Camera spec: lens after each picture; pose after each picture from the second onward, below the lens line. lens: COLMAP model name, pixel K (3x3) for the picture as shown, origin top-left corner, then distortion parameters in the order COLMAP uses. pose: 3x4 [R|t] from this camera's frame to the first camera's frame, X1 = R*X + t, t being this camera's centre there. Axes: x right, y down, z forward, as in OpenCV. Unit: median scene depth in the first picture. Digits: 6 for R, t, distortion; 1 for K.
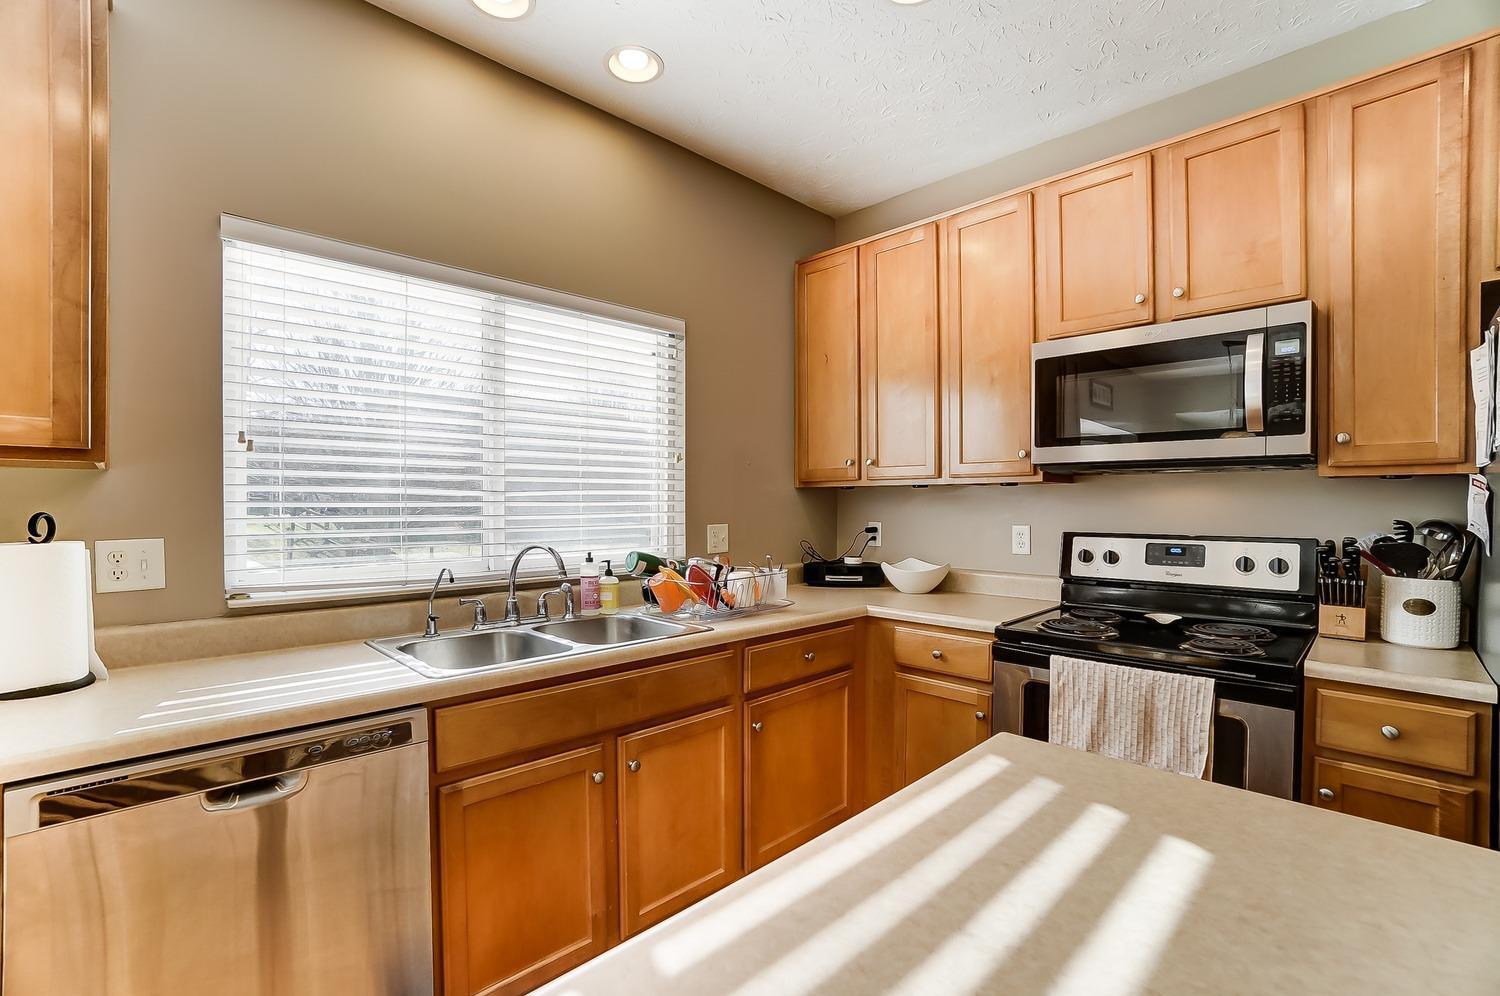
lens RADIAL K [[664.7, 0, 756.0], [0, 664.7, 507.5], [0, 0, 1]] dist [-0.030080, 0.001741]
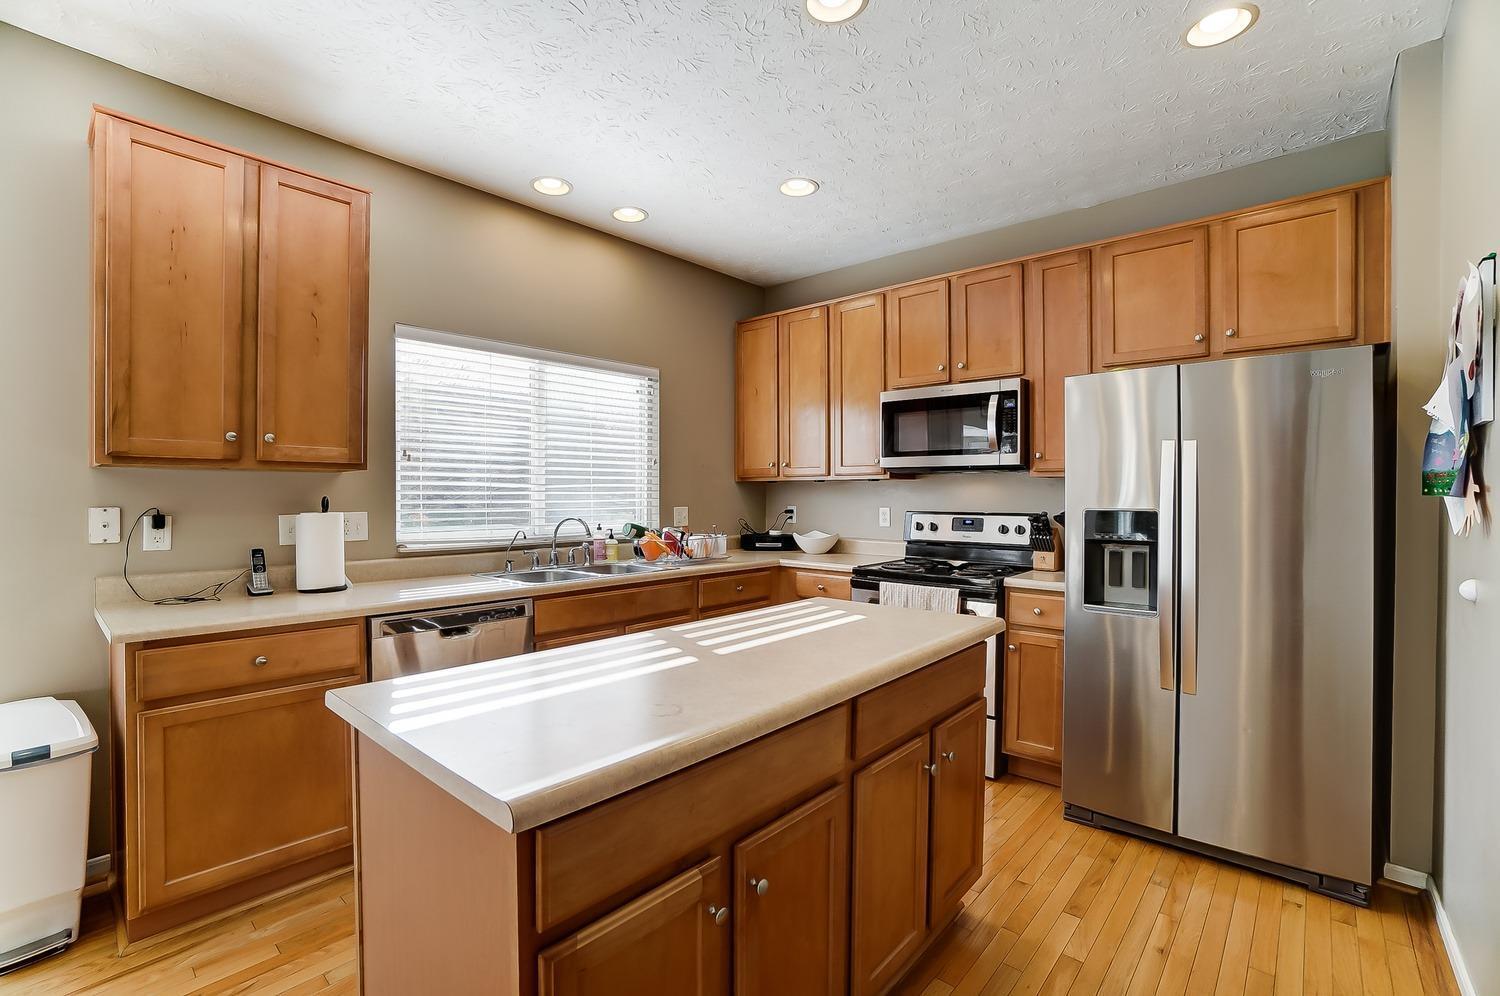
lens RADIAL K [[664.7, 0, 758.9], [0, 664.7, 493.2], [0, 0, 1]] dist [-0.030080, 0.001741]
pose [[0.997438, 0.000741, 0.071538, 0.011663], [-0.000210, 0.999972, -0.007429, 0.007539], [-0.071541, 0.007395, 0.997410, -0.602103]]
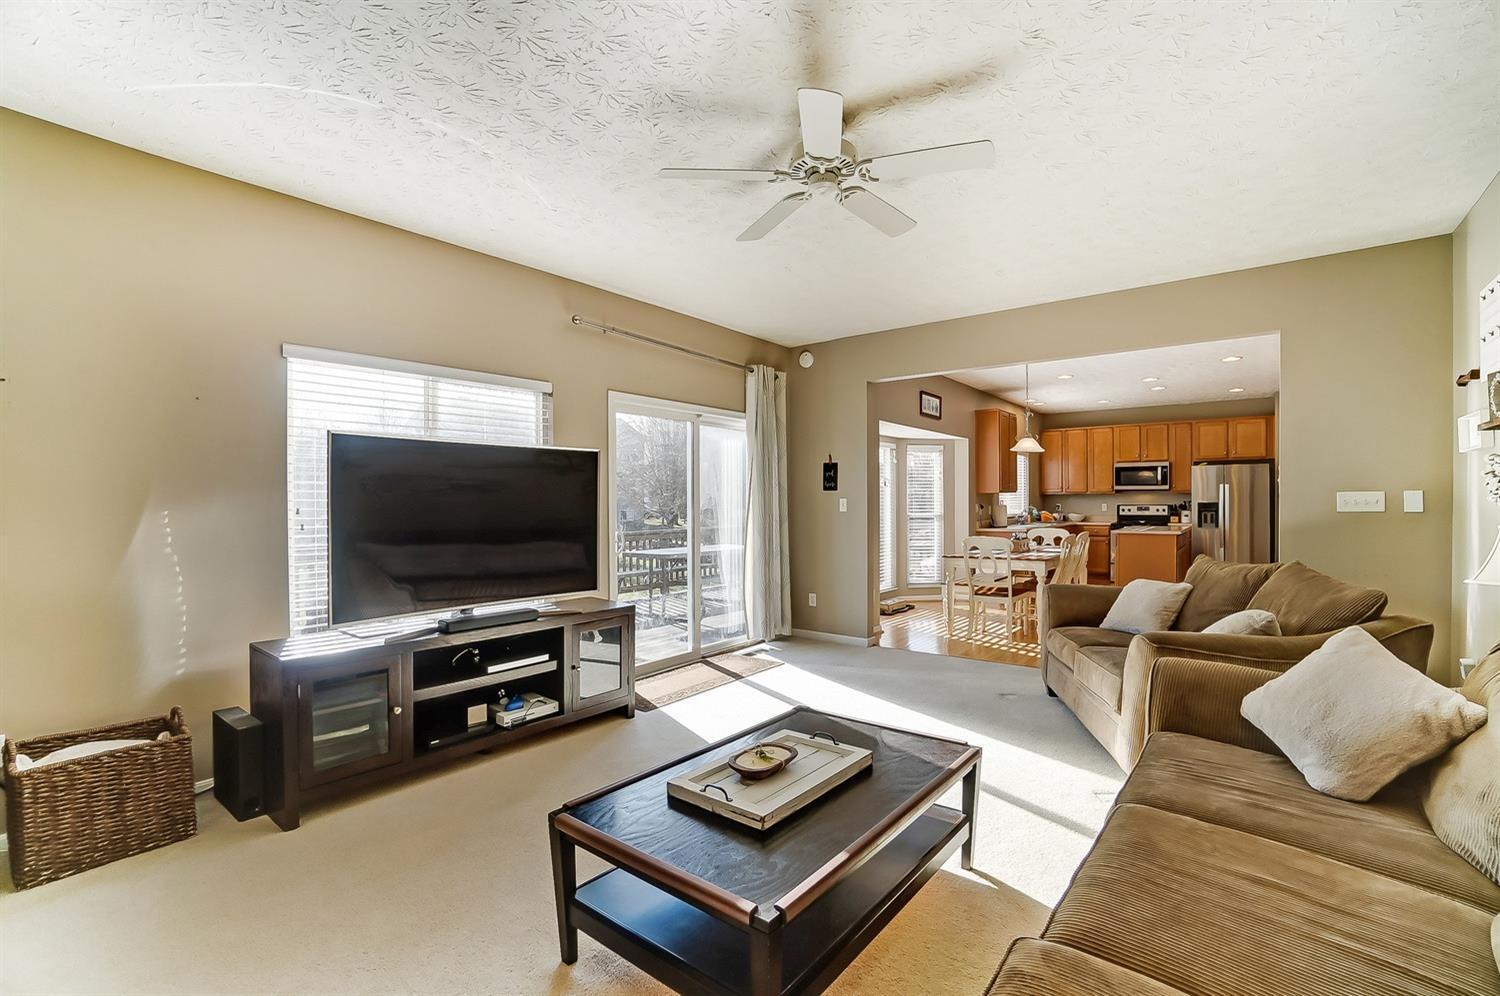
lens RADIAL K [[664.7, 0, 762.7], [0, 664.7, 503.5], [0, 0, 1]] dist [-0.030080, 0.001741]
pose [[0.991287, -0.009986, 0.131343, -2.743696], [0.010008, 0.999950, 0.000495, 0.003837], [-0.131342, 0.000823, 0.991337, -3.389723]]
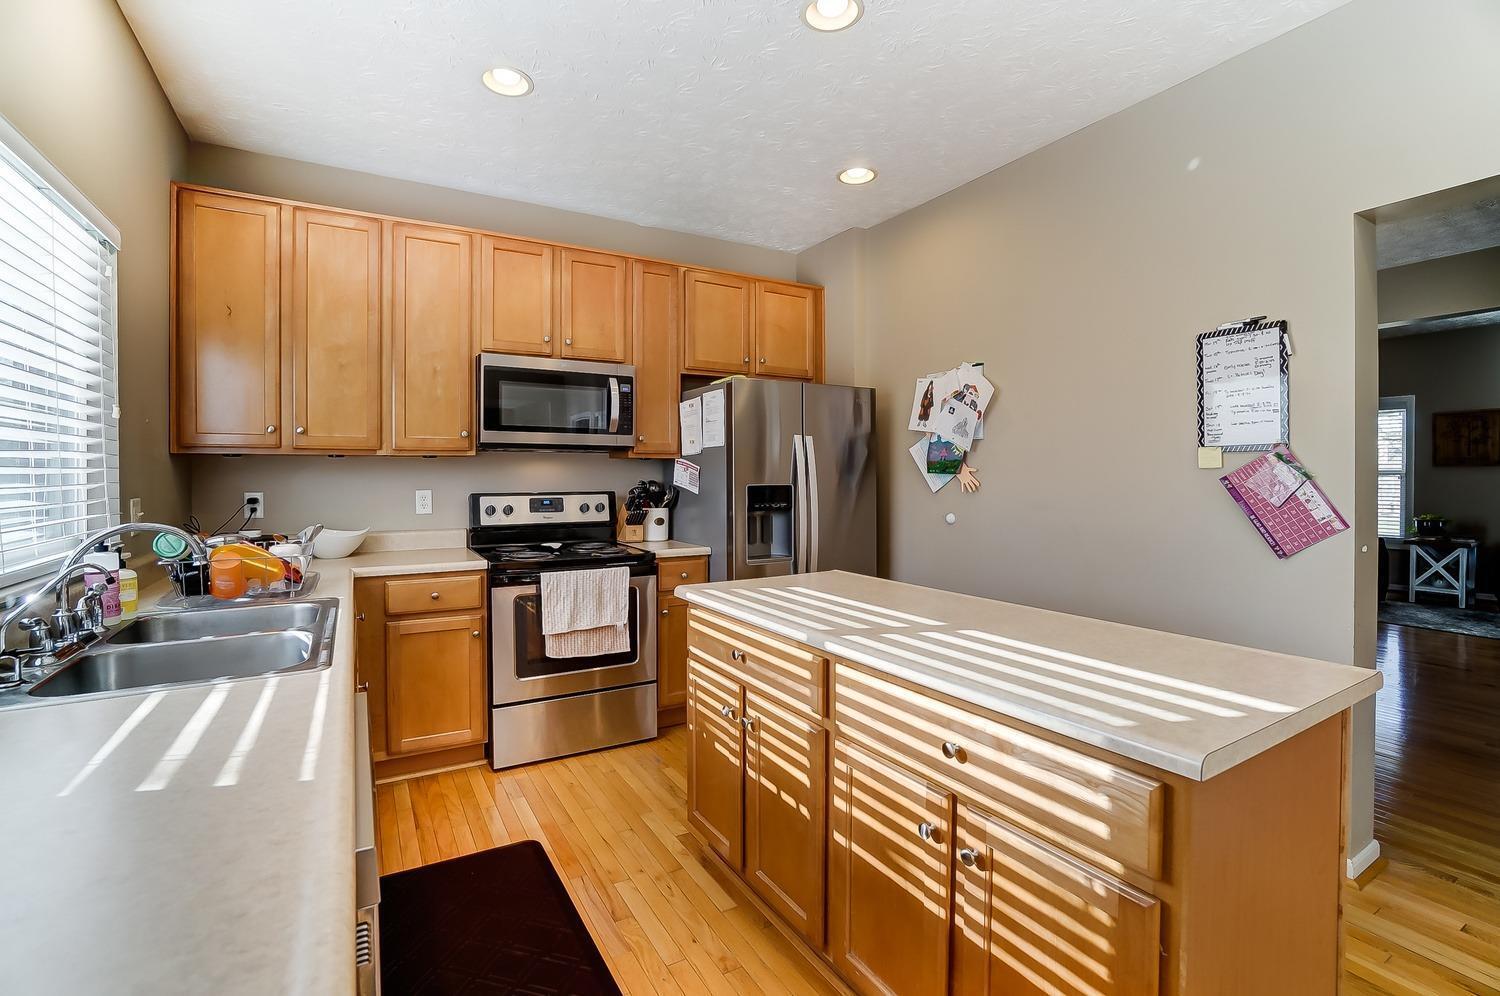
lens RADIAL K [[664.7, 0, 726.0], [0, 664.7, 477.0], [0, 0, 1]] dist [-0.030080, 0.001741]
pose [[0.278447, -0.006535, 0.960429, -0.773811], [0.007253, 0.999963, 0.004701, 0.001268], [-0.960424, 0.005657, 0.278484, 0.159865]]
